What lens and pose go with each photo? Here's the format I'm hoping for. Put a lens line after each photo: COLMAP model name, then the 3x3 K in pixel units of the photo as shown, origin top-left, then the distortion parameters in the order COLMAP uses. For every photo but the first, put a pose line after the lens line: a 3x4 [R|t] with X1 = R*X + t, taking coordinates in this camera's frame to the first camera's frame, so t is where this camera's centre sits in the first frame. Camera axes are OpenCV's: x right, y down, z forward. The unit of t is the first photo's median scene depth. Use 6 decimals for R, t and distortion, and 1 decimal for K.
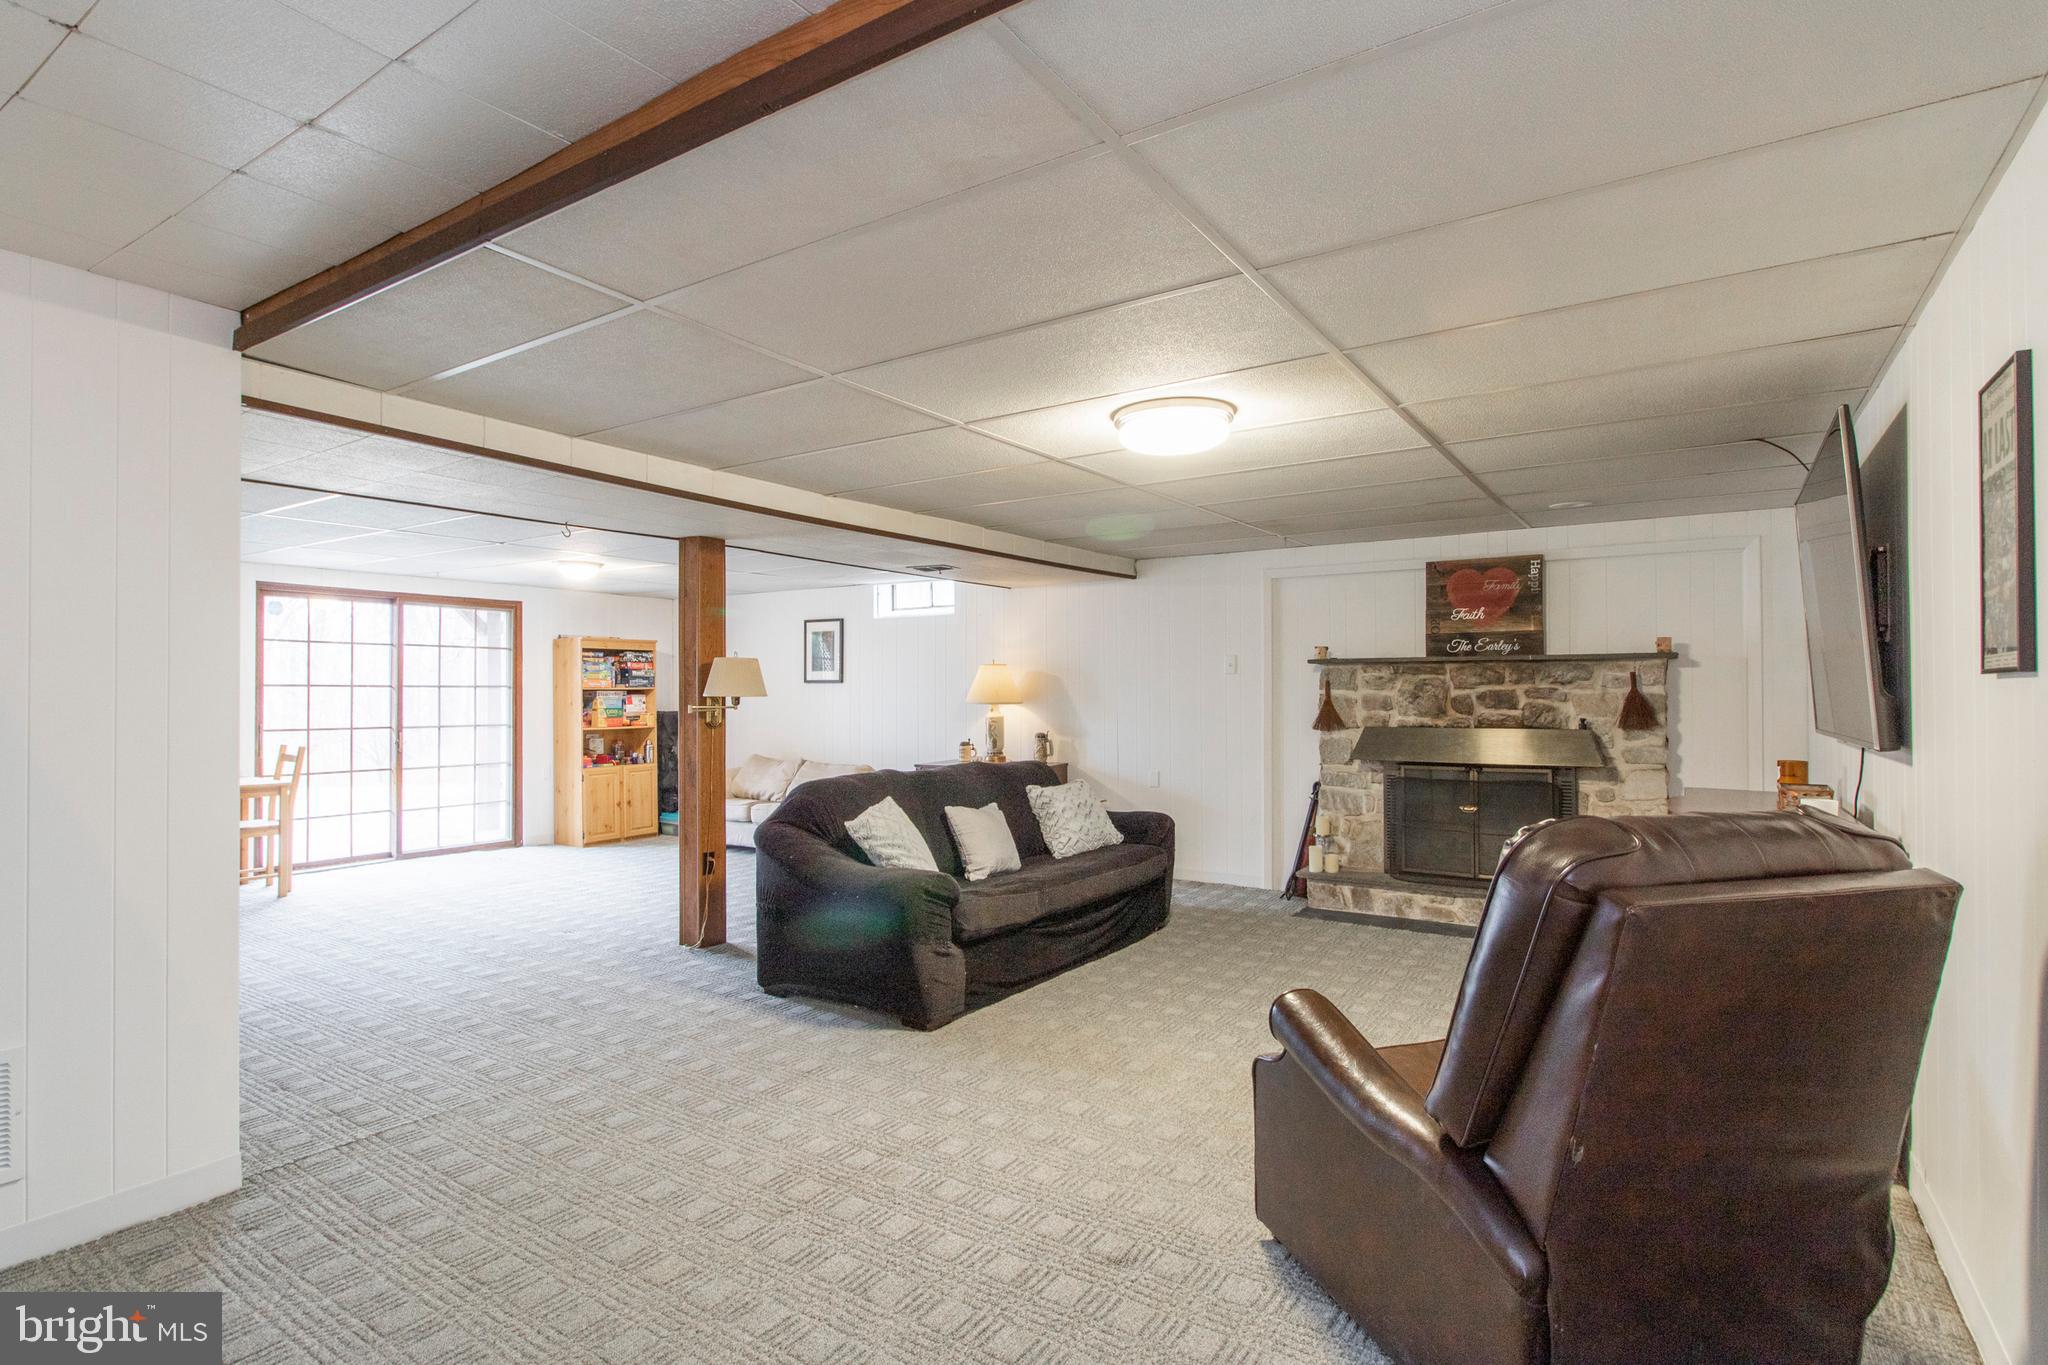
lens RADIAL K [[1013.9, 0, 1024.7], [0, 1013.9, 681.5], [0, 0, 1]] dist [0.003599, 0.000137]
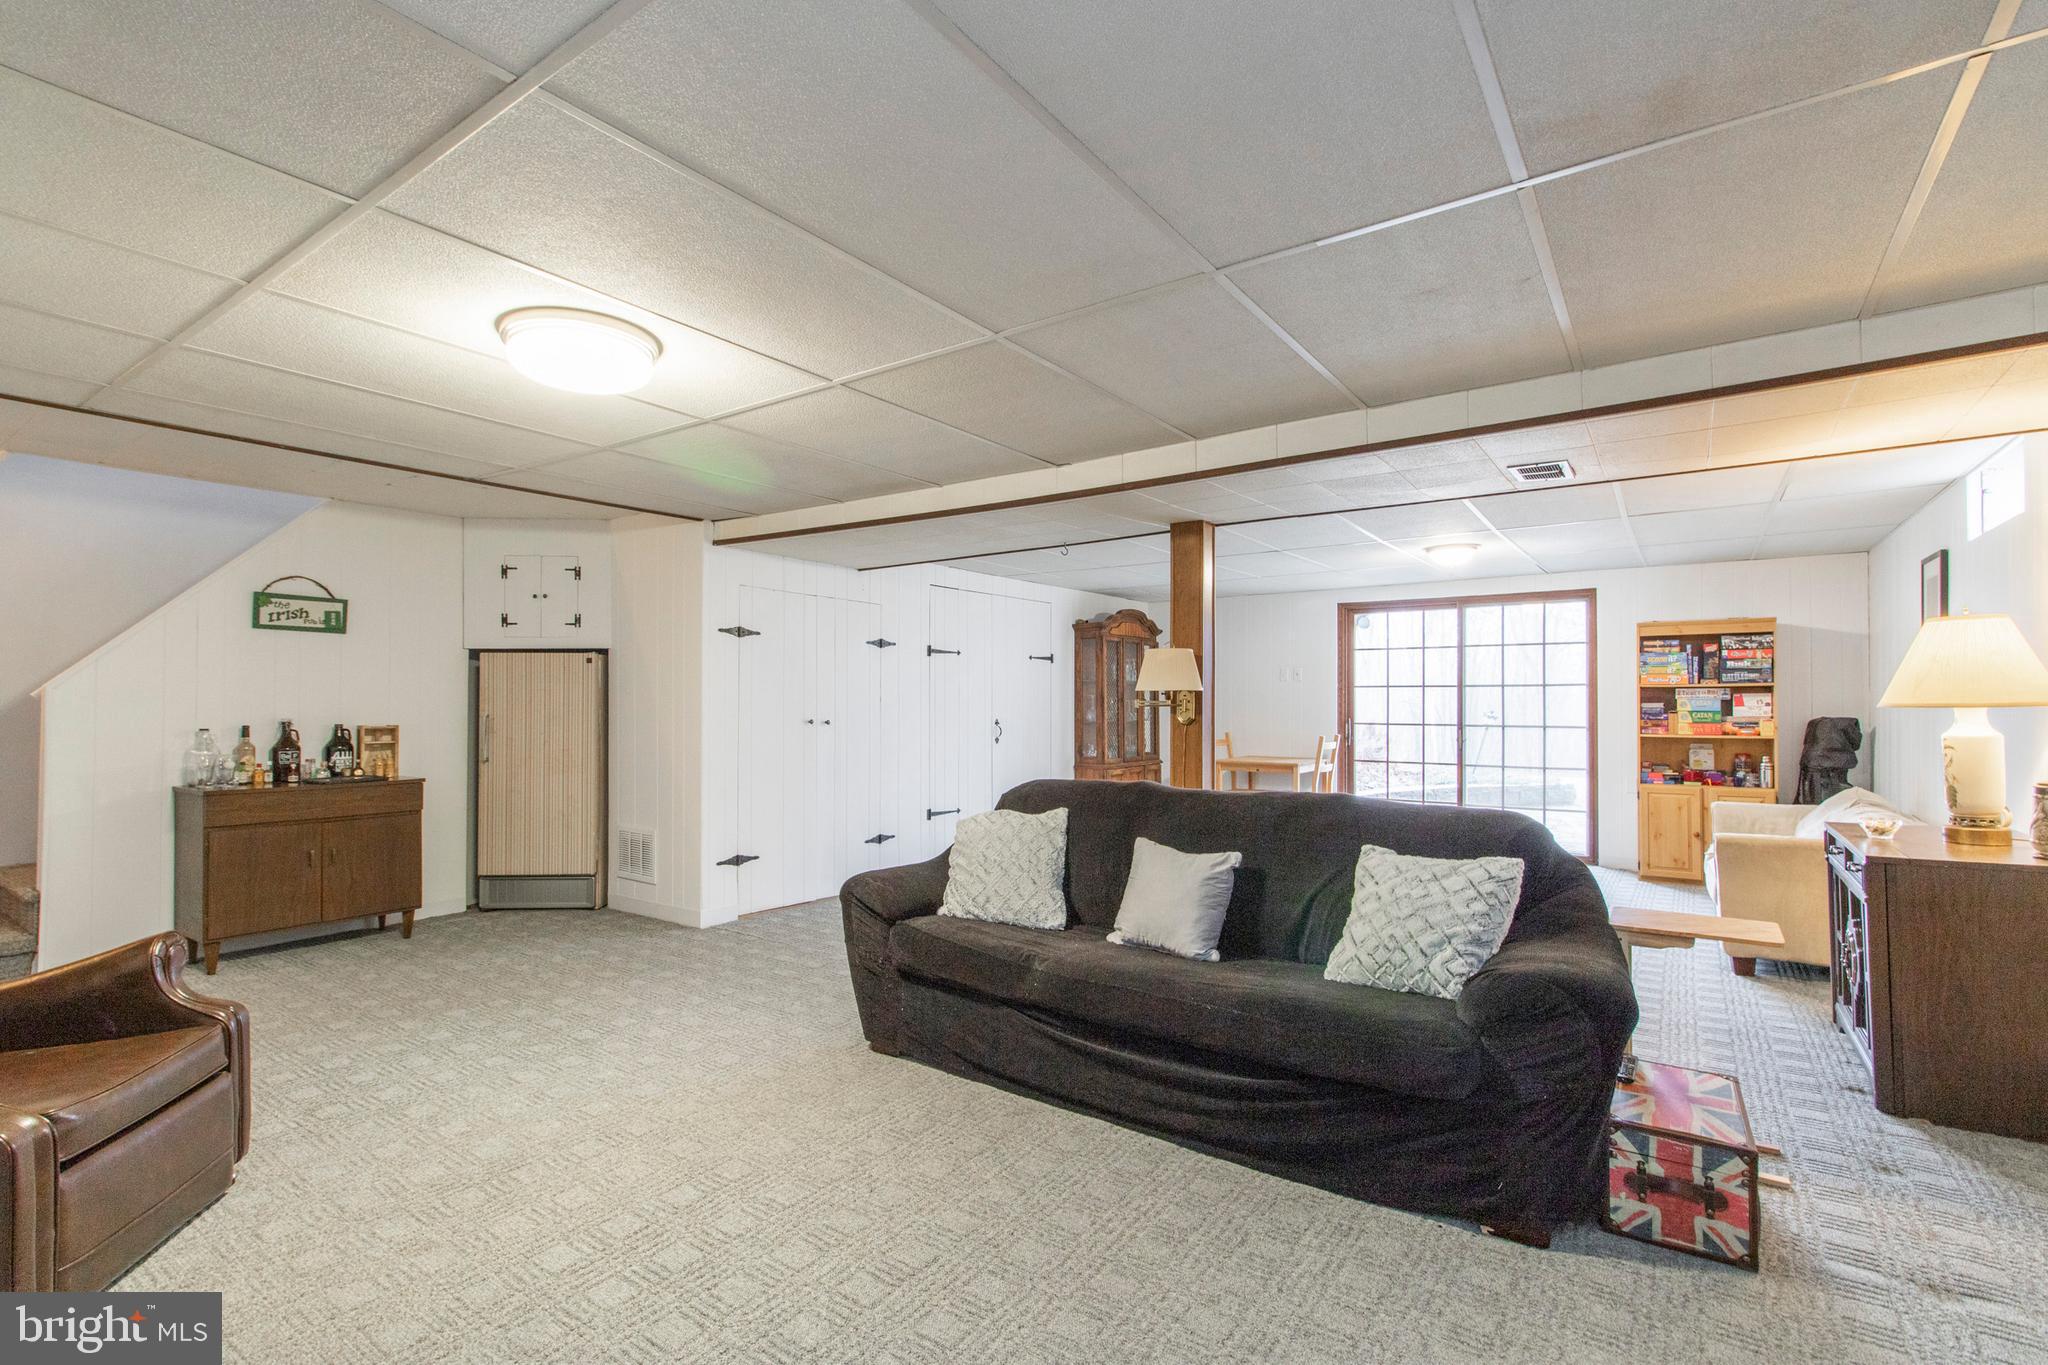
lens RADIAL K [[949.2, 0, 1023.9], [0, 949.2, 693.8], [0, 0, 1]] dist [0.001788, -0.000813]
pose [[-0.040238, -0.006221, -0.999171, 0.347226], [0.009967, 0.999928, -0.006627, 0.013467], [0.999140, -0.010226, -0.040173, 0.535185]]
